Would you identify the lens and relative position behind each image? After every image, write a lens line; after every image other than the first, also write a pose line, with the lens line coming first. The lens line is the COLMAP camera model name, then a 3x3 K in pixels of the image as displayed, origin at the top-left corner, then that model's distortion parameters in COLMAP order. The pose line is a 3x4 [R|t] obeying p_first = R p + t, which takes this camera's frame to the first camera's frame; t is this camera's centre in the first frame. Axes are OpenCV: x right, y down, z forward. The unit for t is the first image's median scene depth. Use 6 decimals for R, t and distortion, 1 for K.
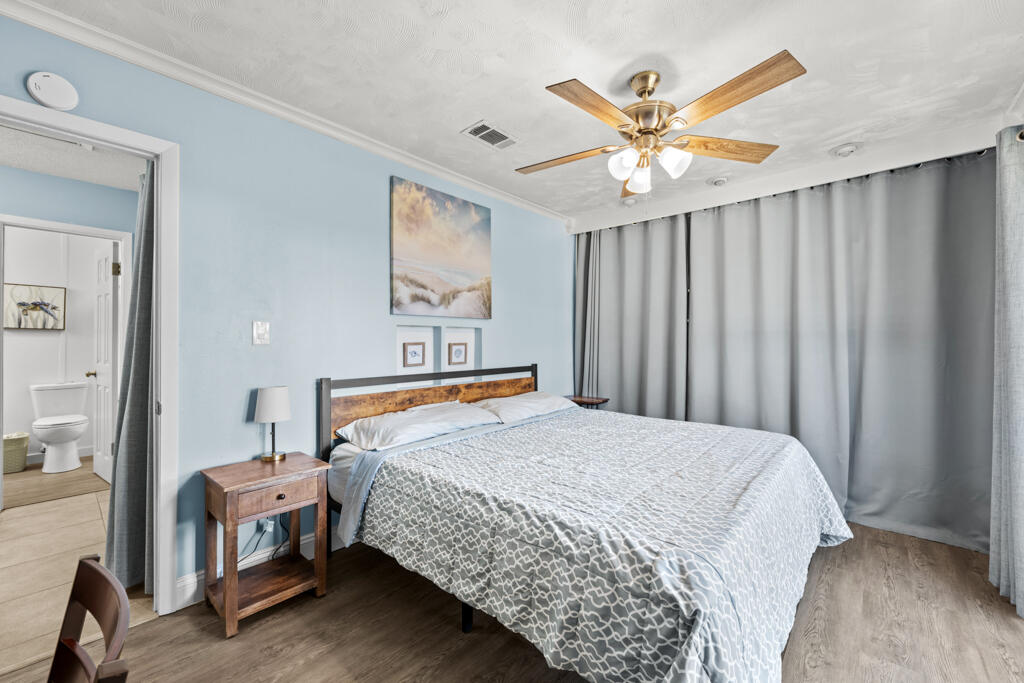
lens RADIAL K [[412.1, 0, 514.0], [0, 412.1, 339.0], [0, 0, 1]] dist [0.001354, 0.000105]
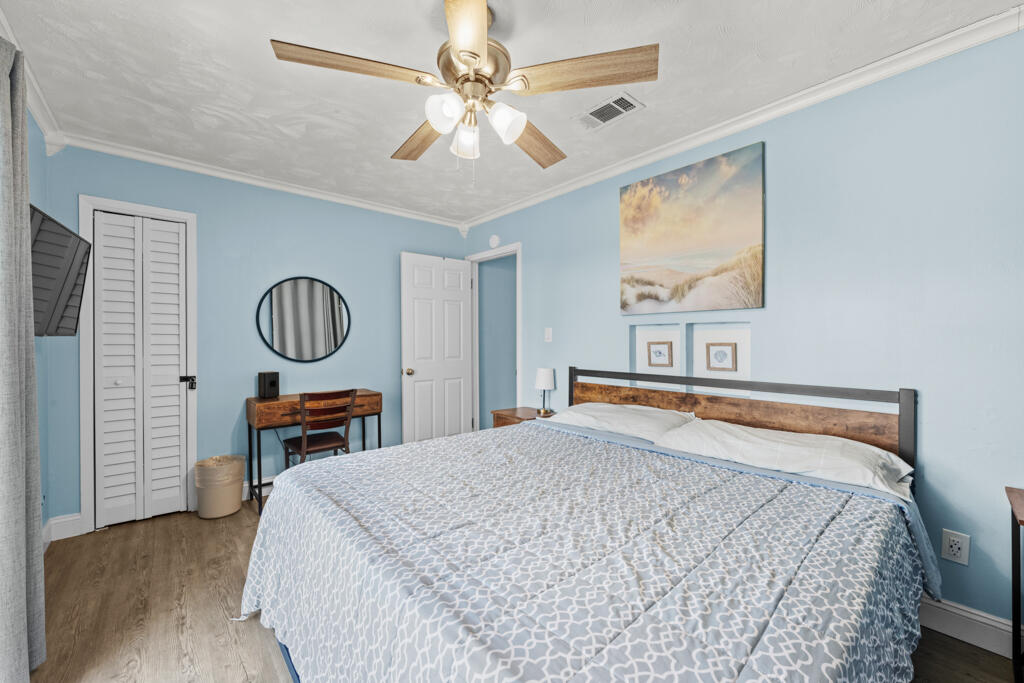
lens RADIAL K [[400.7, 0, 515.9], [0, 400.7, 343.3], [0, 0, 1]] dist [-0.000960, 0.000192]
pose [[-0.128341, 0.009645, -0.991683, 0.736323], [0.003822, 0.999950, 0.009231, 0.002193], [0.991723, -0.002606, -0.128372, 0.799328]]
